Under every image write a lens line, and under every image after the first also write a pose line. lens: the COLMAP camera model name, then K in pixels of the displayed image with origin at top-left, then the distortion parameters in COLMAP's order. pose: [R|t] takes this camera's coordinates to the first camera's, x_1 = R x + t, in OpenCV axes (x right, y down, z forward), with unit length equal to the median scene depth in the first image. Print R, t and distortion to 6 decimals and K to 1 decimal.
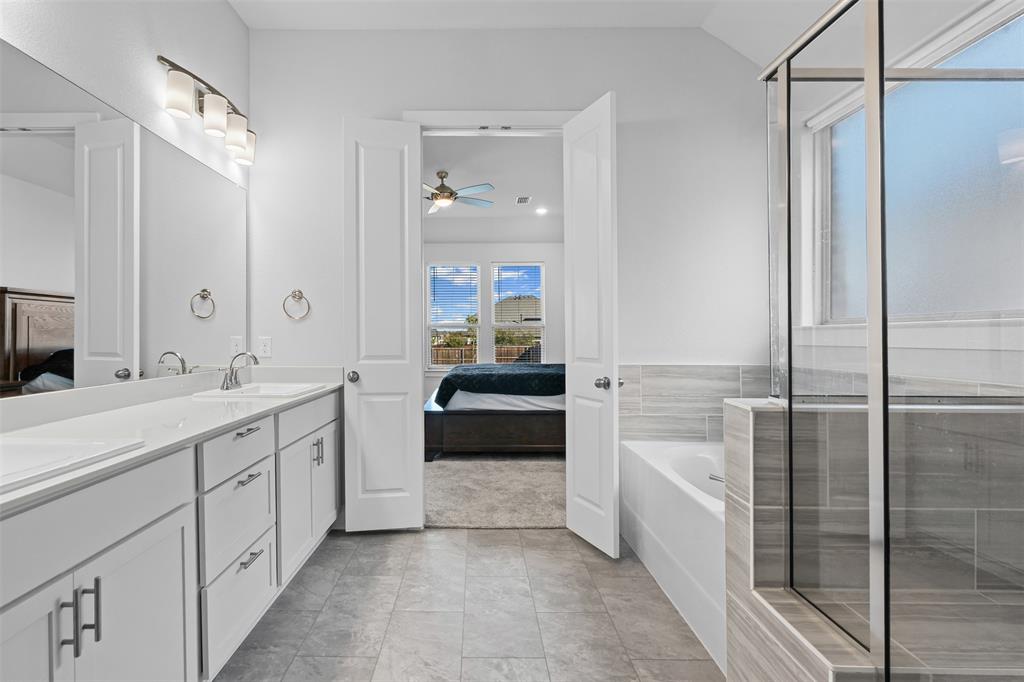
lens RADIAL K [[489.2, 0, 469.2], [0, 489.2, 336.3], [0, 0, 1]] dist [0.002130, 0.000890]
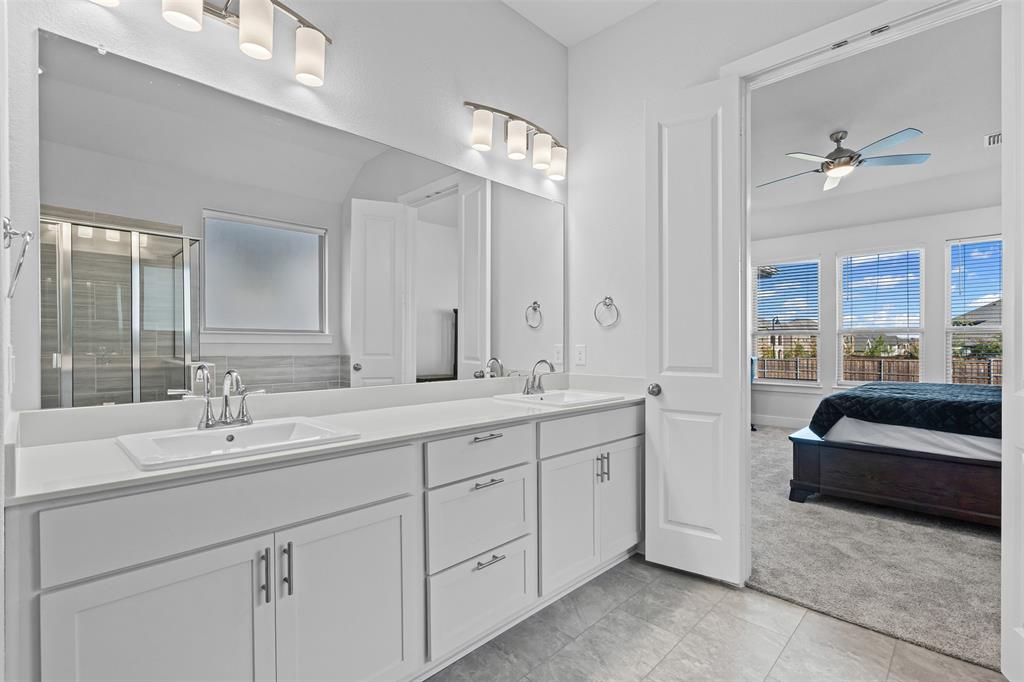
lens RADIAL K [[468.3, 0, 512.4], [0, 468.3, 350.0], [0, 0, 1]] dist [-0.001058, 0.000036]
pose [[0.725386, 0.008805, -0.688286, 0.161210], [-0.001110, 0.999932, 0.011621, 0.000680], [0.688341, -0.007666, 0.725347, 0.203695]]
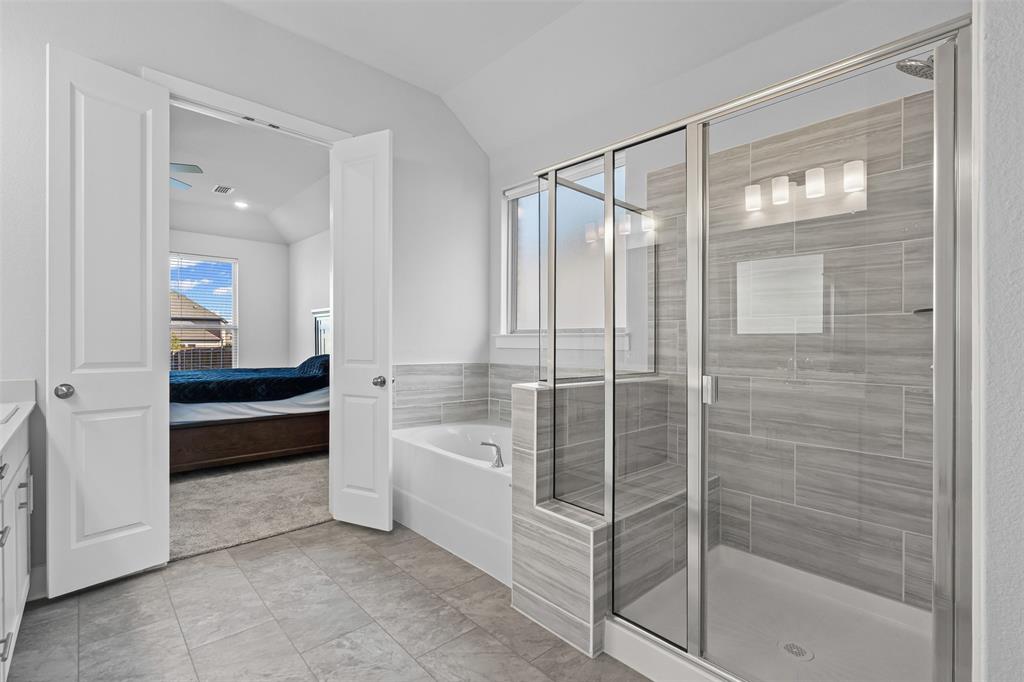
lens RADIAL K [[468.6, 0, 512.0], [0, 468.6, 341.0], [0, 0, 1]] dist [-0.002034, 0.000074]
pose [[0.721150, 0.006648, 0.692747, -0.238114], [-0.008482, 0.999964, -0.000766, -0.000888], [-0.692727, -0.005323, 0.721180, -0.005376]]
